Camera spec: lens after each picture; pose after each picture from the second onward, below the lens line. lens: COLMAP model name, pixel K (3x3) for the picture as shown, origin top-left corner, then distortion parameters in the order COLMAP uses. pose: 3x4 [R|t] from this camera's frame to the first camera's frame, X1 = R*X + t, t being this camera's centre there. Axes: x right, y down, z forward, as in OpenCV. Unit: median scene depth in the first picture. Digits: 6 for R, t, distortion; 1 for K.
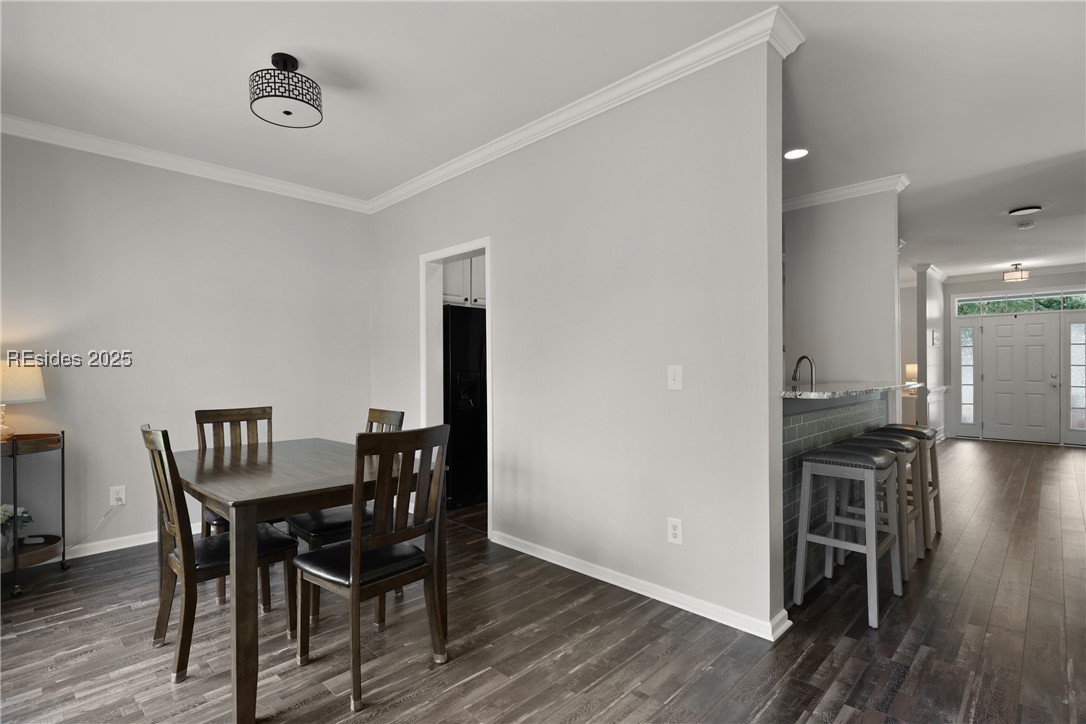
lens RADIAL K [[526.5, 0, 543.1], [0, 526.5, 368.7], [0, 0, 1]] dist [0.000185, 0.000463]
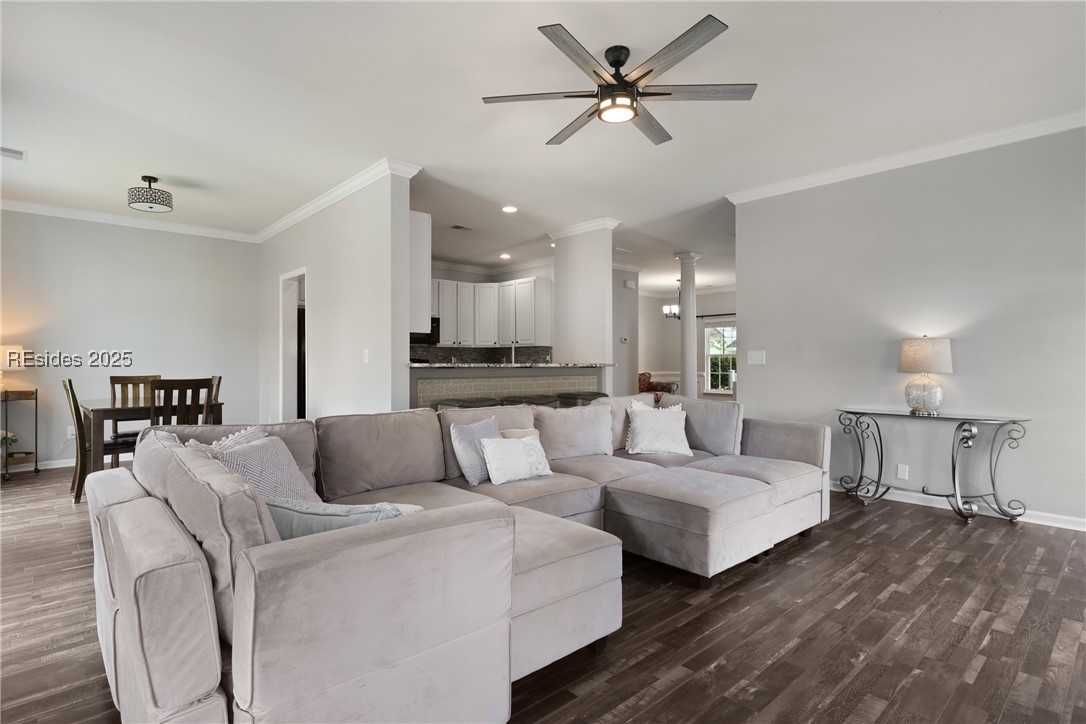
lens RADIAL K [[559.6, 0, 549.1], [0, 559.6, 358.3], [0, 0, 1]] dist [-0.000346, 0.000717]
pose [[0.998879, 0.002640, -0.047273, 0.813254], [-0.002821, 0.999989, -0.003761, 0.024526], [0.047263, 0.003890, 0.998875, -0.708819]]
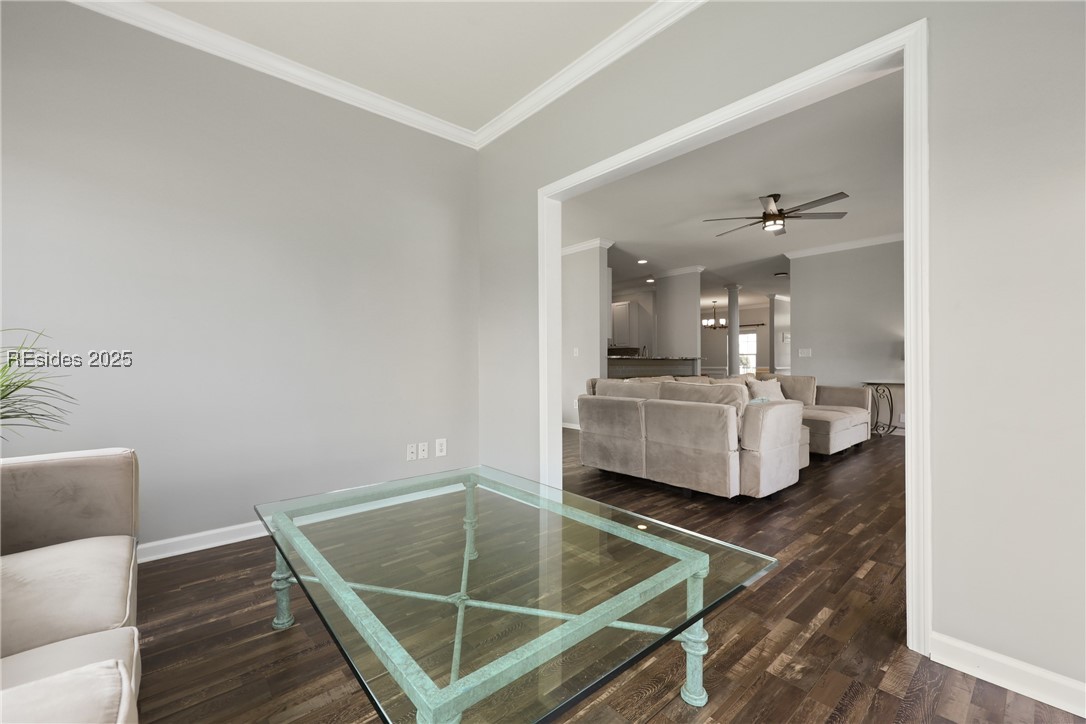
lens RADIAL K [[446.8, 0, 546.3], [0, 446.8, 361.3], [0, 0, 1]] dist [0.000963, 0.000103]
pose [[0.996720, 0.000946, -0.080925, 0.246625], [-0.000964, 1.000000, -0.000190, 0.059275], [0.080925, 0.000268, 0.996720, -1.315411]]
